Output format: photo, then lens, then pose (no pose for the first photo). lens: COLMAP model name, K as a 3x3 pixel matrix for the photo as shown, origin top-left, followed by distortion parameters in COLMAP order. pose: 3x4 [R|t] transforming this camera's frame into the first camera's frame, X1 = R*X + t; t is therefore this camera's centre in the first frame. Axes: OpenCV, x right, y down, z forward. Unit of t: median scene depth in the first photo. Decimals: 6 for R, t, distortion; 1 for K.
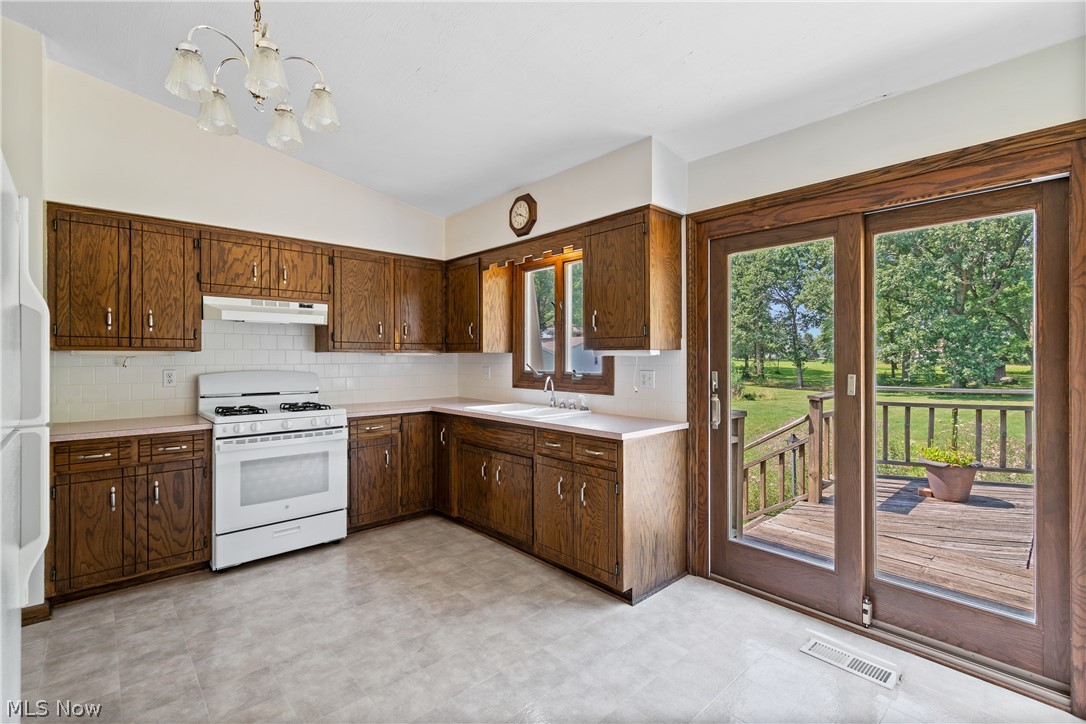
lens RADIAL K [[482.3, 0, 543.7], [0, 482.3, 356.0], [0, 0, 1]] dist [0.003293, -0.000916]
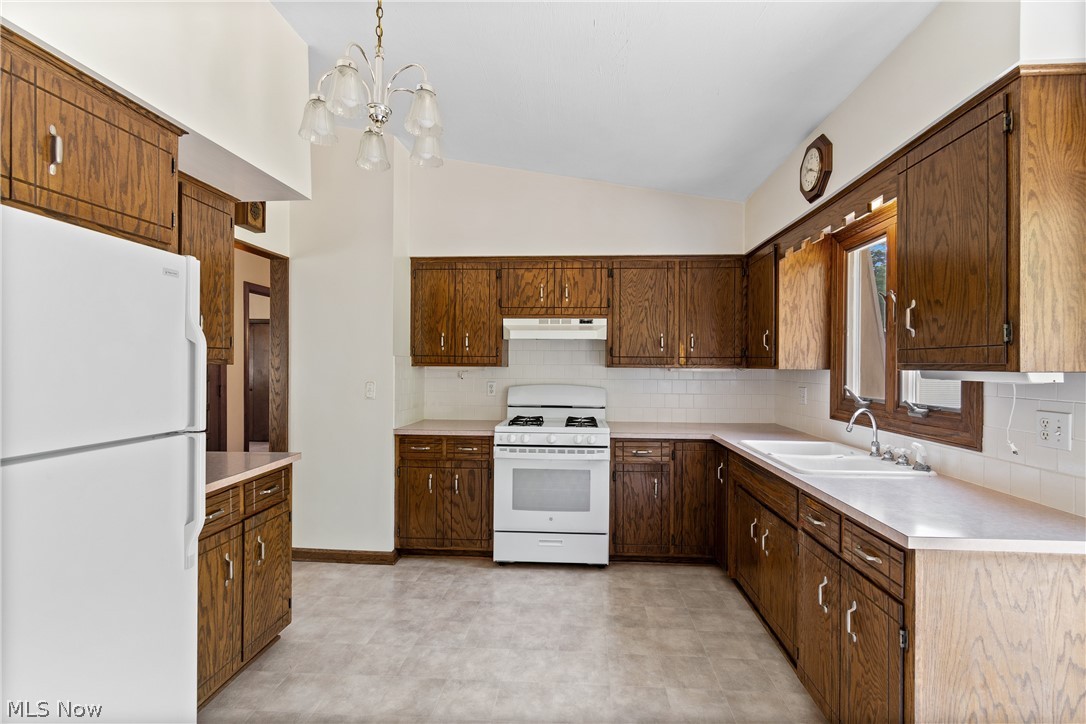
lens RADIAL K [[482.3, 0, 550.7], [0, 482.3, 366.0], [0, 0, 1]] dist [0.003293, -0.000916]
pose [[0.705192, 0.004912, -0.708999, 0.214893], [-0.005301, 0.999985, 0.001655, -0.015987], [0.708996, 0.002592, 0.705207, 0.306536]]
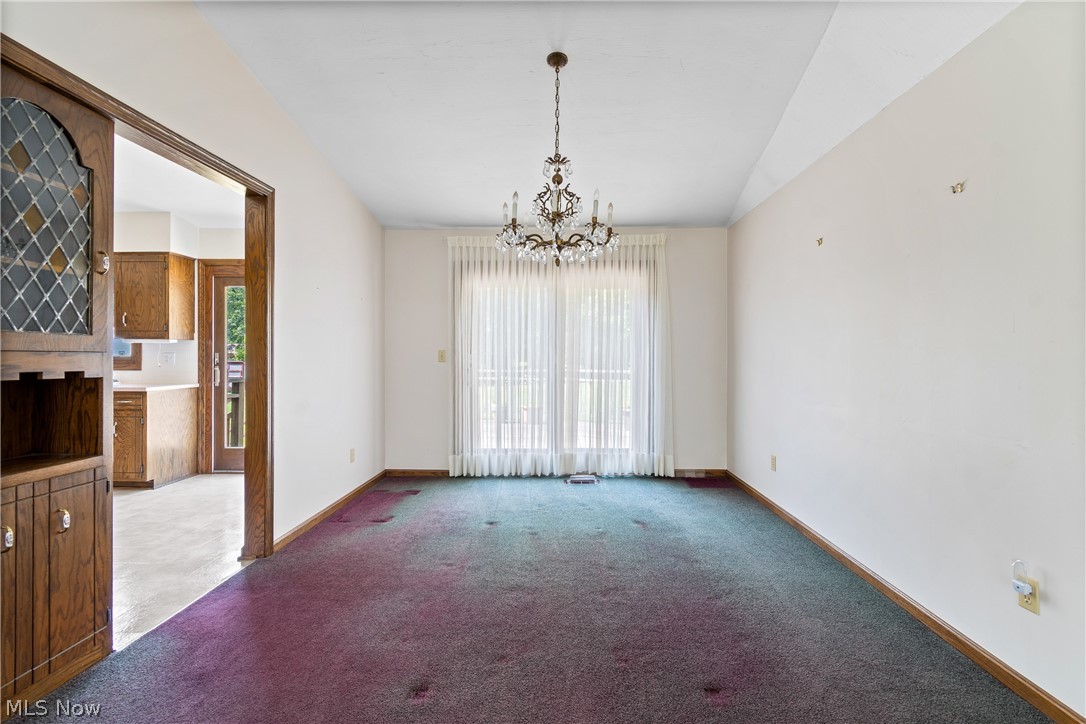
lens RADIAL K [[482.3, 0, 549.4], [0, 482.3, 357.7], [0, 0, 1]] dist [0.003293, -0.000916]
pose [[0.674275, 0.001852, 0.738478, -0.115740], [-0.009902, 0.999930, 0.006534, 0.024591], [-0.738414, -0.011719, 0.674246, -1.008921]]
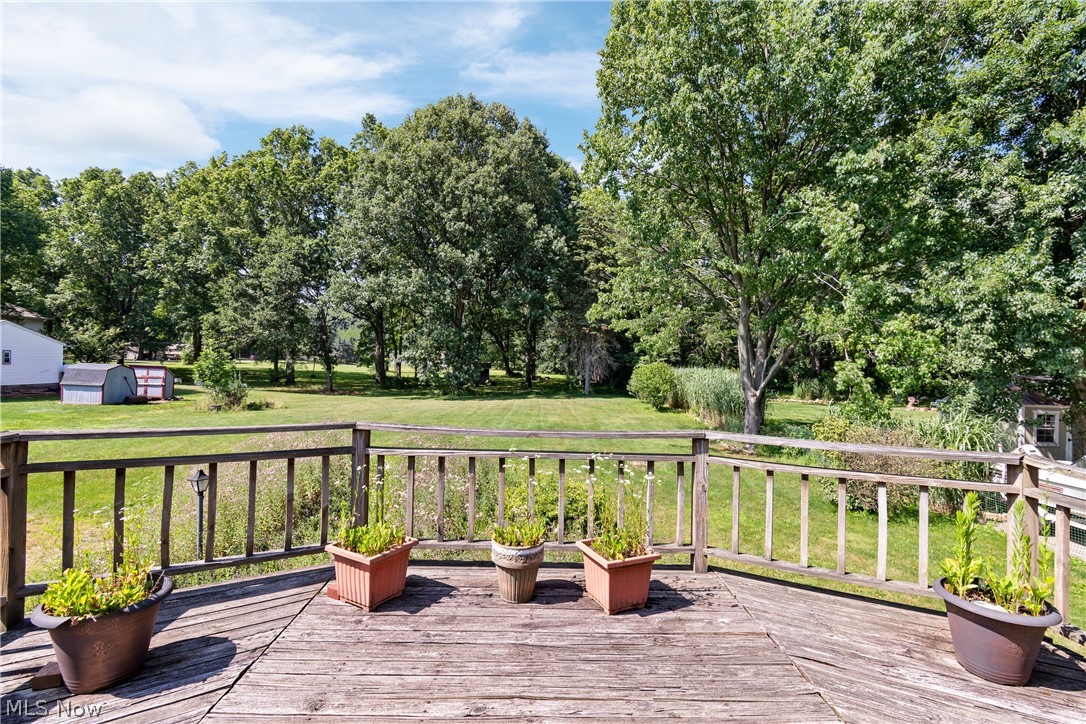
lens RADIAL K [[482.3, 0, 543.4], [0, 482.3, 360.2], [0, 0, 1]] dist [0.003293, -0.000916]
pose [[0.650986, 0.017117, 0.758897, 0.072139], [-0.018726, 0.999804, -0.006487, 0.000307], [-0.758859, -0.009988, 0.651179, 0.042481]]
